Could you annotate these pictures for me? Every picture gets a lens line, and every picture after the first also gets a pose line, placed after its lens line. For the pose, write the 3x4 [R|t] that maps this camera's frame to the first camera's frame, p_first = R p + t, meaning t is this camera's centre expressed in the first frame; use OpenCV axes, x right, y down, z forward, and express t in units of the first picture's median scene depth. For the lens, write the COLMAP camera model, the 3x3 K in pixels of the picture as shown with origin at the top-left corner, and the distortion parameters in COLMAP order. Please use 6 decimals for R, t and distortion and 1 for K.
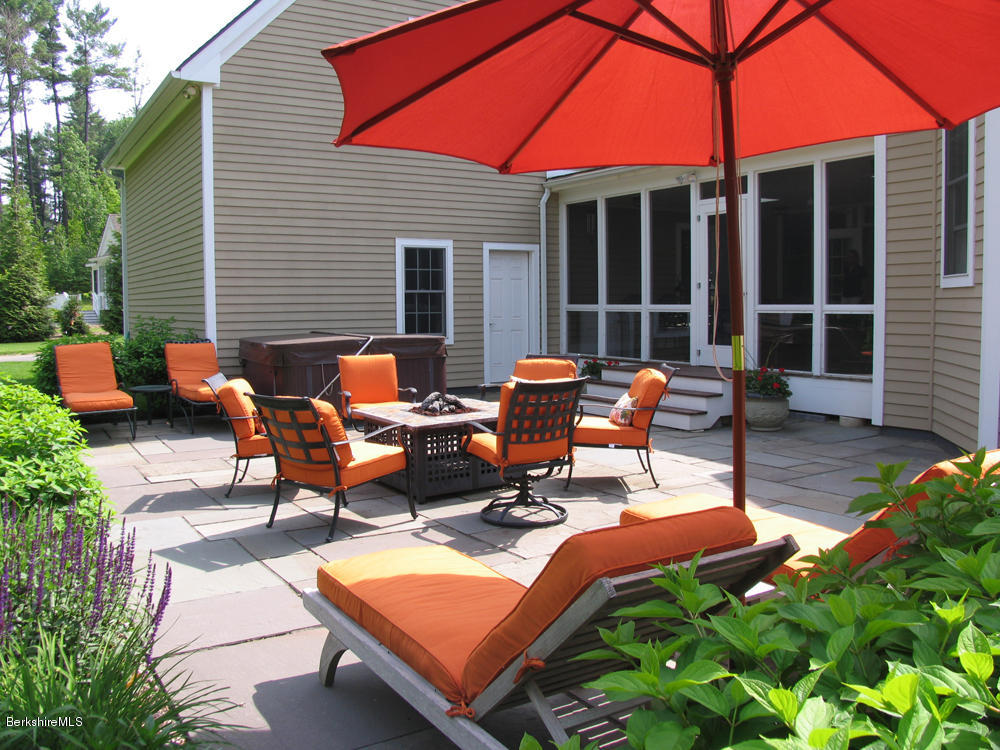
lens RADIAL K [[853.0, 0, 498.5], [0, 853.0, 375.9], [0, 0, 1]] dist [-0.136420, 0.100722]
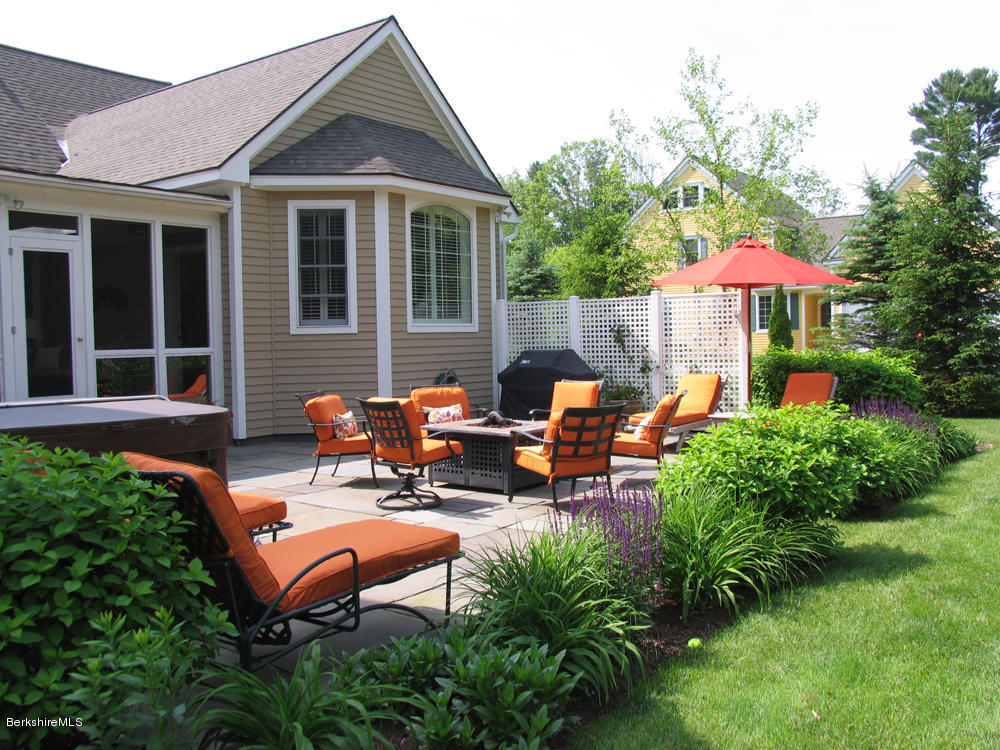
lens RADIAL K [[1005.0, 0, 499.9], [0, 1005.0, 373.8], [0, 0, 1]] dist [-0.008225, 0.000000]
pose [[-0.316259, -0.015474, 0.948547, -1.088658], [0.105441, 0.993098, 0.051357, -0.083494], [-0.942795, 0.116258, -0.312445, 1.125150]]
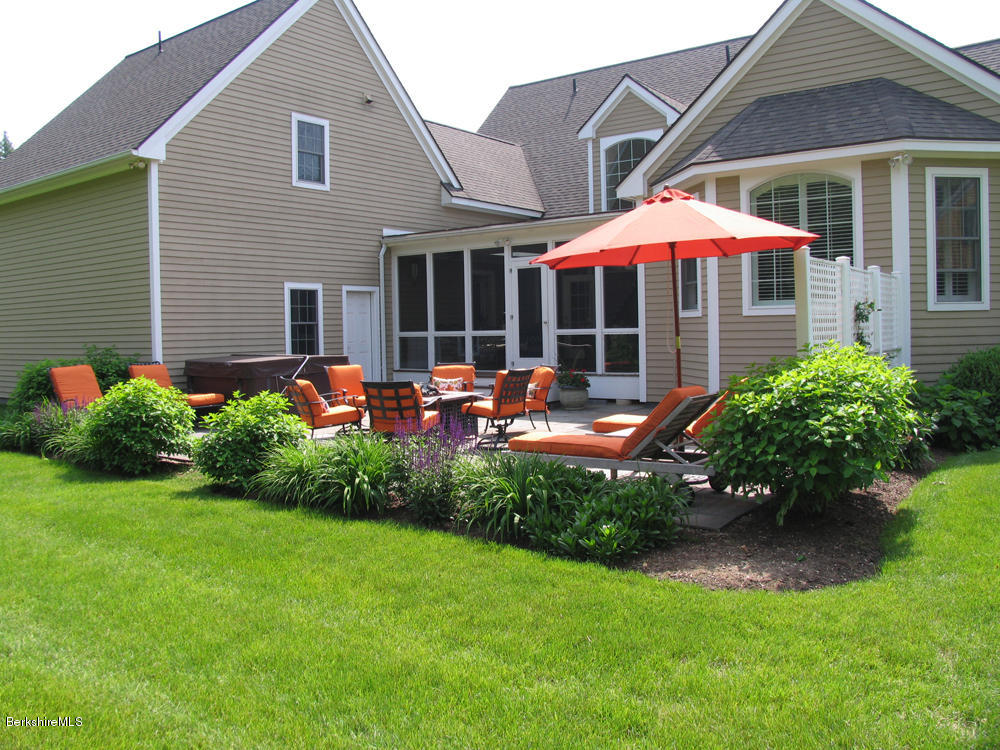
lens RADIAL K [[853.0, 0, 506.2], [0, 853.0, 376.4], [0, 0, 1]] dist [-0.136420, 0.100722]
pose [[0.928264, -0.029259, 0.370769, -0.330076], [0.042331, 0.998734, -0.027166, 0.034958], [-0.369505, 0.040912, 0.928328, -0.359241]]
